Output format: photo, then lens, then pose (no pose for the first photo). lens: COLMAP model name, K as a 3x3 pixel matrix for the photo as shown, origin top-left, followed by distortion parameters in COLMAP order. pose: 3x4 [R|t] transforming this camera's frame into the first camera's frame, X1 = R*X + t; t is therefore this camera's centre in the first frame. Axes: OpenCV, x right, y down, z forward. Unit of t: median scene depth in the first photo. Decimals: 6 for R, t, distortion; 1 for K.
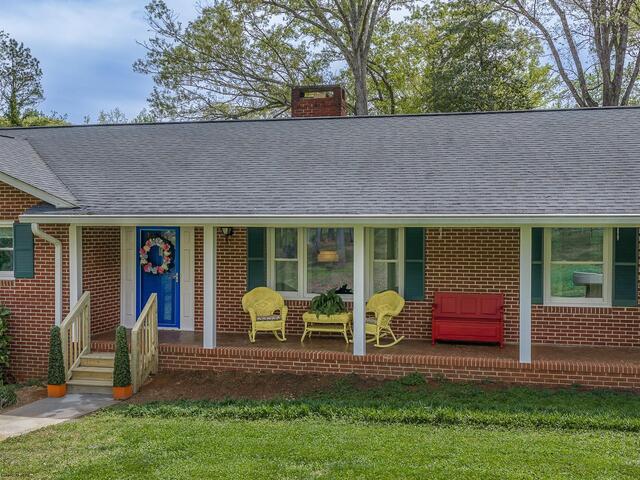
lens RADIAL K [[706.7, 0, 322.6], [0, 706.7, 240.3], [0, 0, 1]] dist [0.001554, 0.000000]
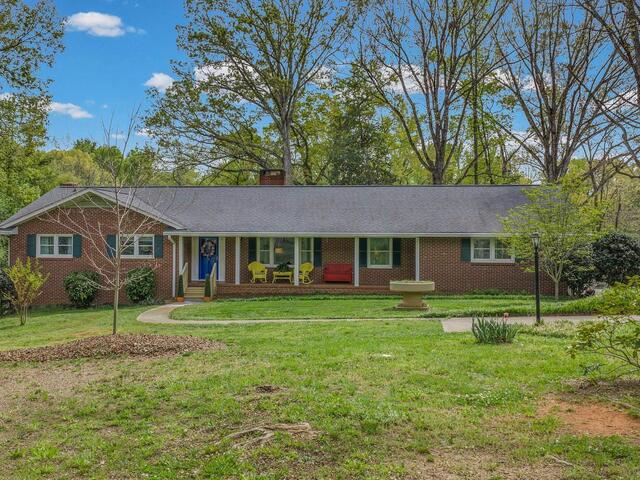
lens RADIAL K [[706.7, 0, 320.3], [0, 706.7, 240.1], [0, 0, 1]] dist [0.001554, 0.000000]
pose [[0.992737, 0.003666, 0.120252, -0.162297], [-0.001818, 0.999879, -0.015474, 0.029410], [-0.120294, 0.015143, 0.992623, -1.492694]]
